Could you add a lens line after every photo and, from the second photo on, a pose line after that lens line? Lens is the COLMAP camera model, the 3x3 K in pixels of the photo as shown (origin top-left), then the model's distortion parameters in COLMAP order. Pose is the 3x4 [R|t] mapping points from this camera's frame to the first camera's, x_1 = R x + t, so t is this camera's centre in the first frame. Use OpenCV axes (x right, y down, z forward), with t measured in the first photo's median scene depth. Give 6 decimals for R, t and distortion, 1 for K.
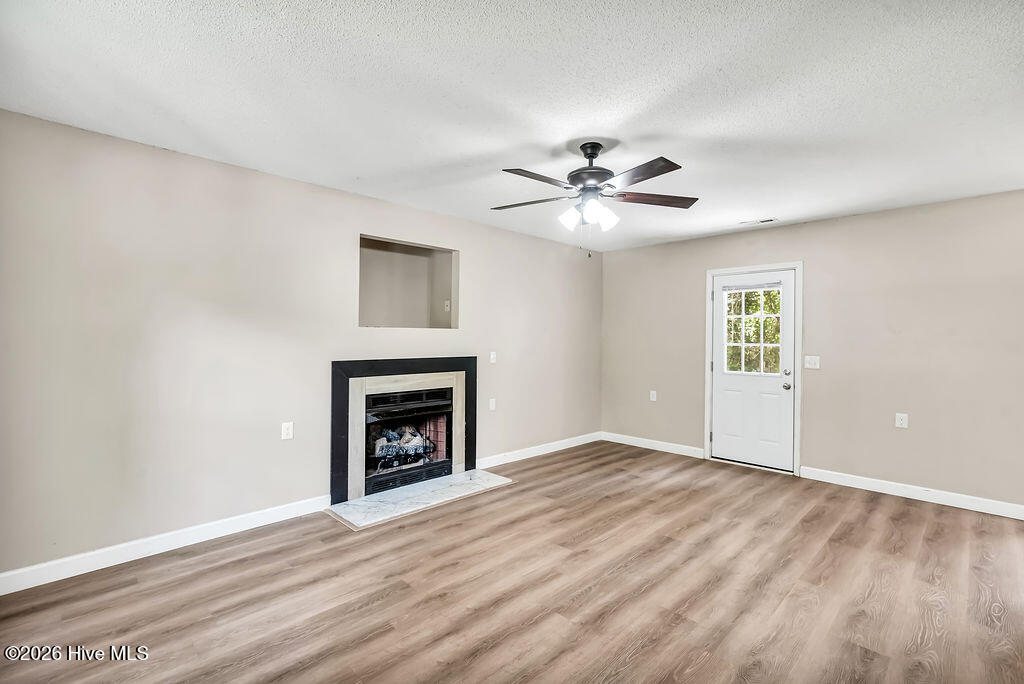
lens RADIAL K [[461.8, 0, 512.0], [0, 461.8, 342.0], [0, 0, 1]] dist [0.021555, 0.000231]
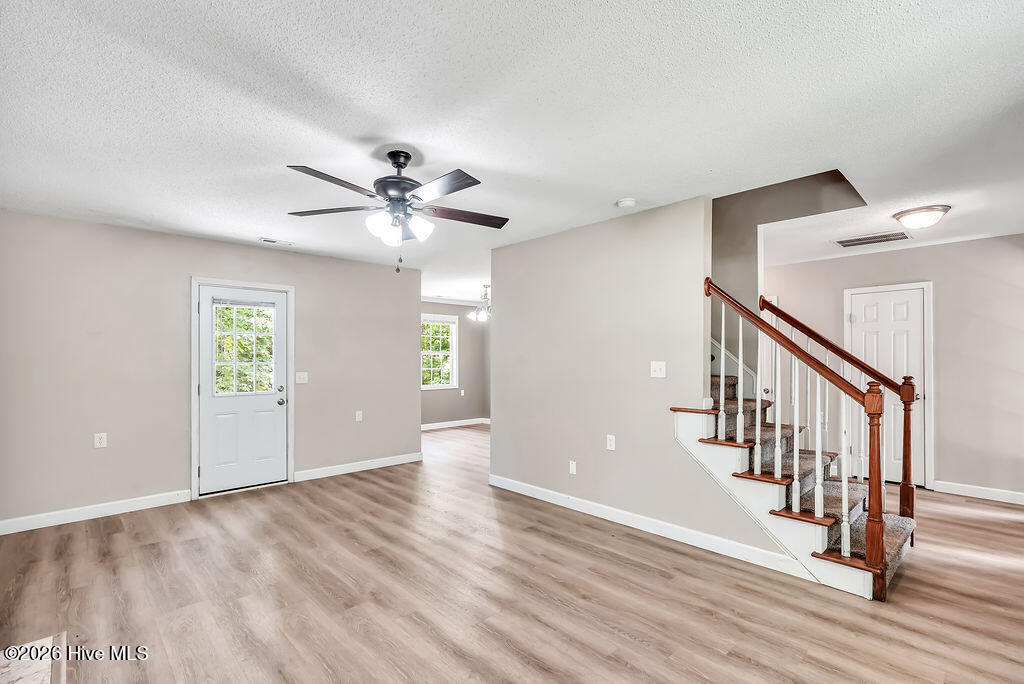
lens RADIAL K [[474.4, 0, 508.4], [0, 474.4, 360.2], [0, 0, 1]] dist [-0.000500, 0.000400]
pose [[0.027357, -0.010538, 0.999570, -0.646671], [0.008807, 0.999908, 0.010301, -0.008610], [-0.999587, 0.008521, 0.027447, 0.612197]]
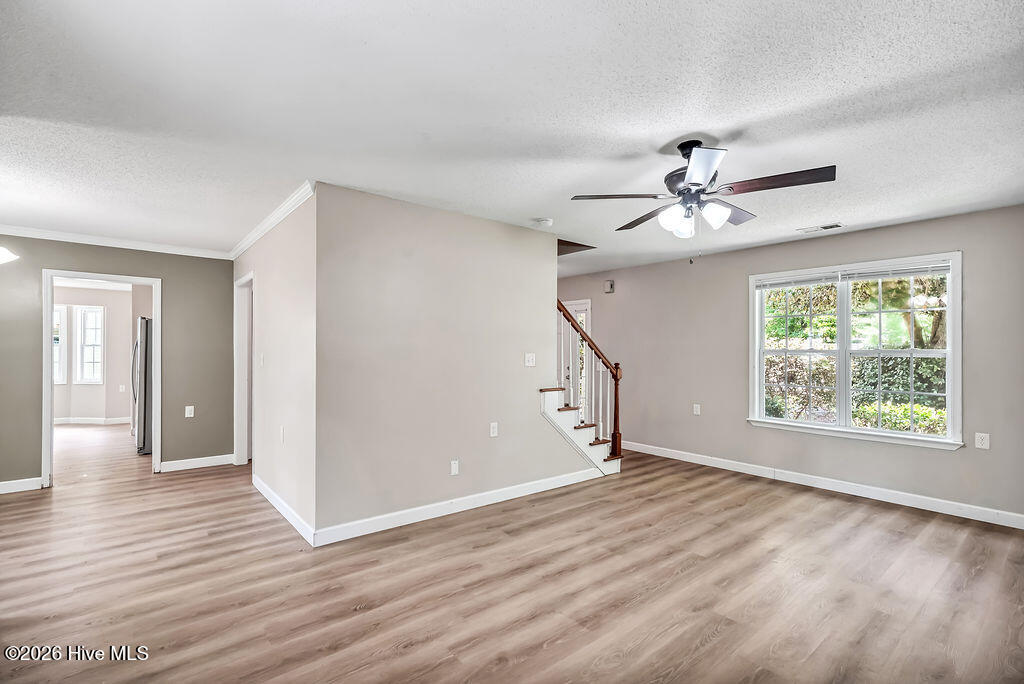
lens RADIAL K [[465.8, 0, 512.1], [0, 465.8, 347.8], [0, 0, 1]] dist [-0.001371, 0.000382]
pose [[-0.995945, -0.013074, 0.089004, 0.357511], [-0.013359, 0.999907, -0.002604, -0.003702], [-0.088962, -0.003782, -0.996028, 1.593943]]
